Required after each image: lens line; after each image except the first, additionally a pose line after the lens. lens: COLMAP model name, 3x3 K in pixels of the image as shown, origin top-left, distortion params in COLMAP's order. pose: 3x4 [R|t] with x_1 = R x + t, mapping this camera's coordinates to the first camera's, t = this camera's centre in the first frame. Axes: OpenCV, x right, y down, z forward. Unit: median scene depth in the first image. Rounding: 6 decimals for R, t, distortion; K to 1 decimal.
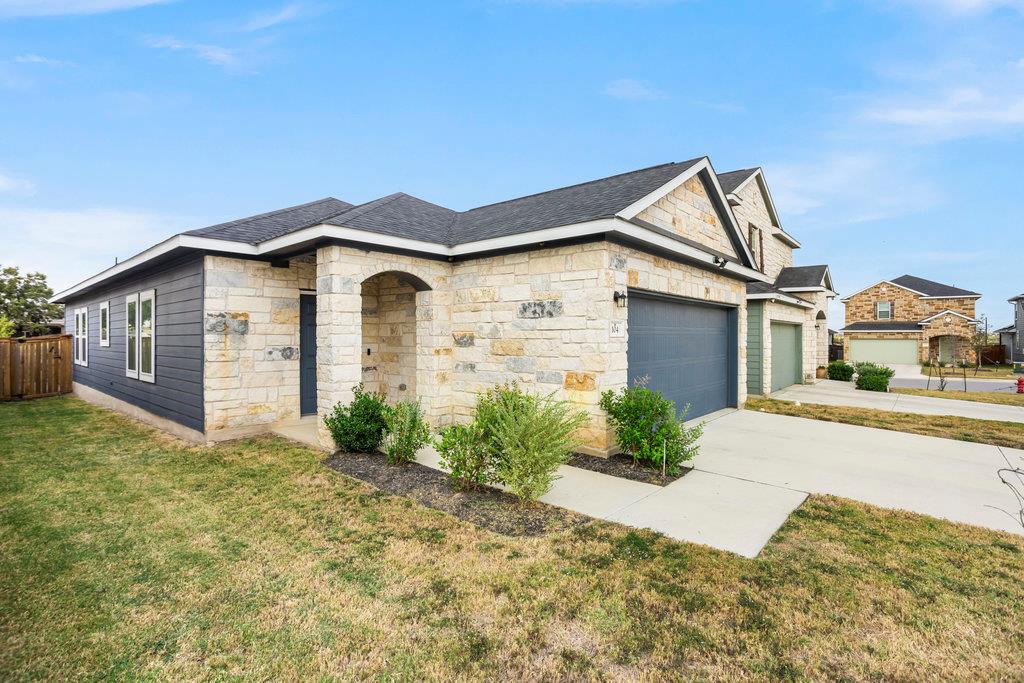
lens RADIAL K [[506.7, 0, 512.0], [0, 506.7, 341.5], [0, 0, 1]] dist [-0.045294, 0.000913]
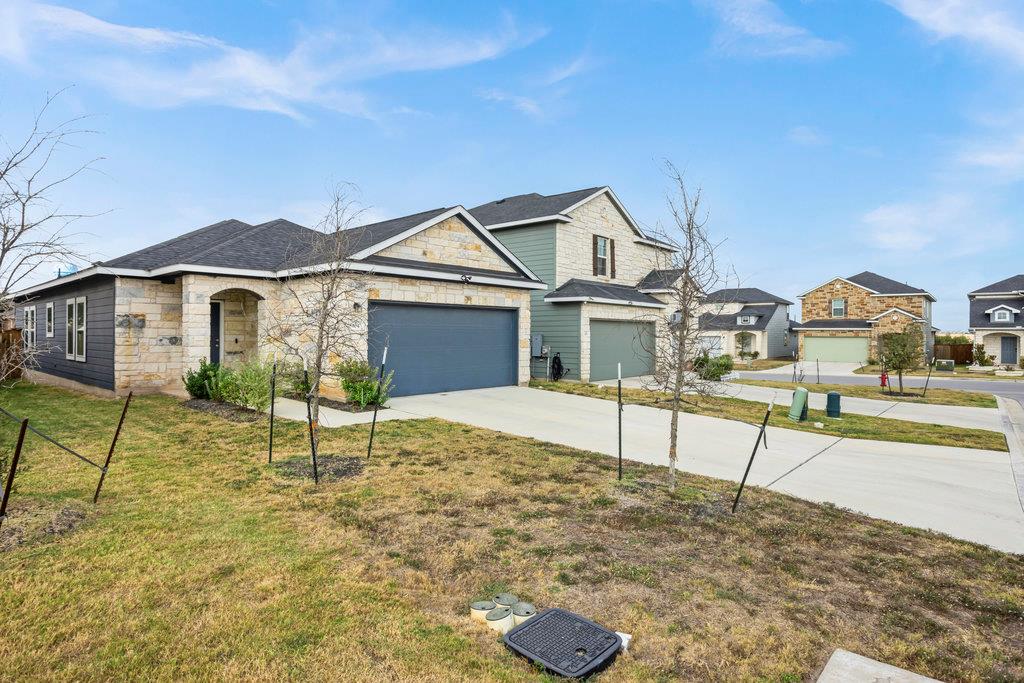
lens RADIAL K [[567.1, 0, 509.9], [0, 567.1, 339.0], [0, 0, 1]] dist [-0.024331, 0.000163]
pose [[0.999985, 0.004672, -0.002895, 0.586470], [-0.004673, 0.999989, -0.000345, 0.014634], [0.002893, 0.000359, 0.999996, -0.706946]]
